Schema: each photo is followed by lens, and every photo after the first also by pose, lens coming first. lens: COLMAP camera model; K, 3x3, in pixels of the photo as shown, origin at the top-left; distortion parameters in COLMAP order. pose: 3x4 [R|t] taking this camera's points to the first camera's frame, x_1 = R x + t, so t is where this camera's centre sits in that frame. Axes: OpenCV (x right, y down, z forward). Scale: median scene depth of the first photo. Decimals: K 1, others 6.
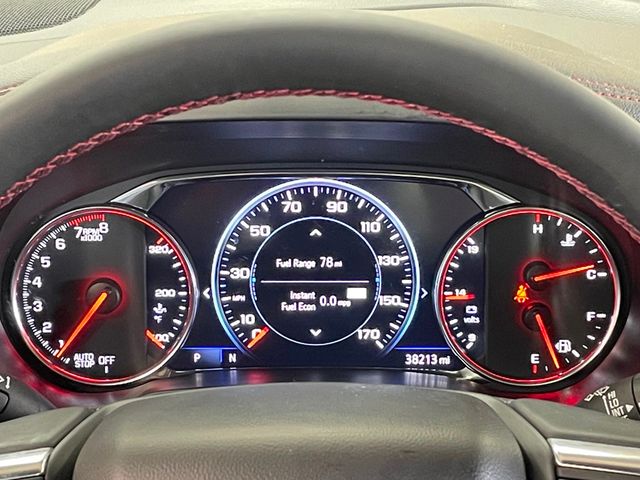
lens RADIAL K [[1514.9, 0, 320.5], [0, 1514.9, 239.3], [0, 0, 1]] dist [0.003169, 0.000000]
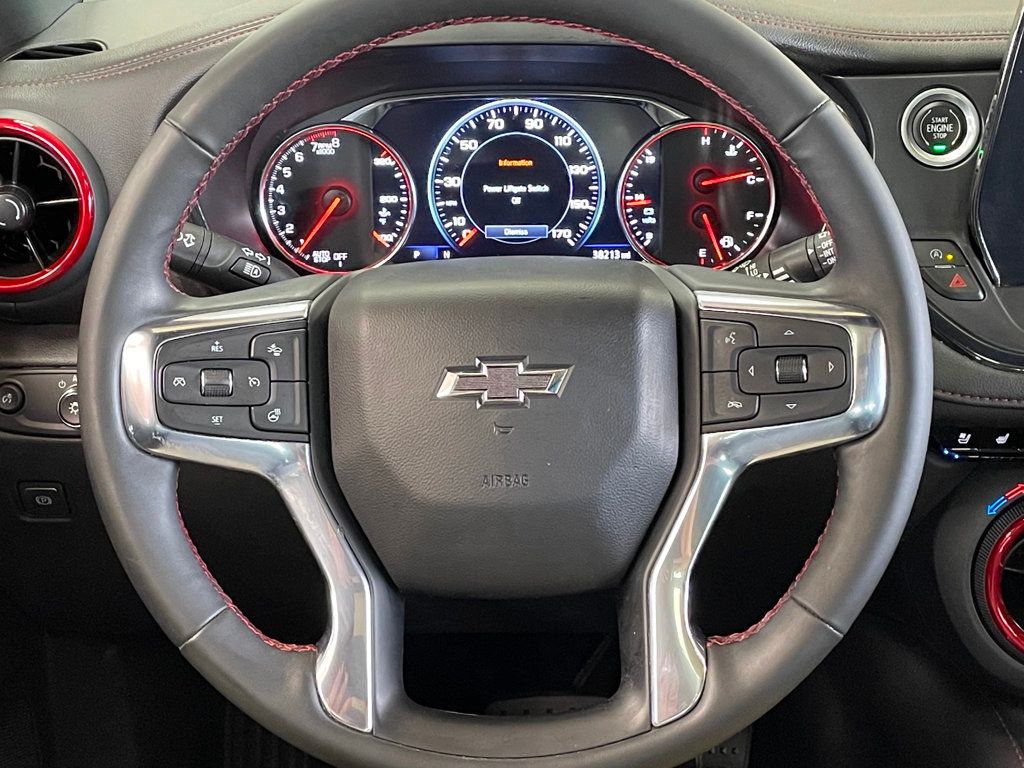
lens RADIAL K [[1610.2, 0, 510.3], [0, 1610.2, 385.3], [0, 0, 1]] dist [0.082766, 0.000000]
pose [[0.999902, -0.005783, -0.012736, 0.007248], [0.007201, 0.993425, 0.114262, 0.037052], [0.011991, -0.114342, 0.993369, -0.264564]]
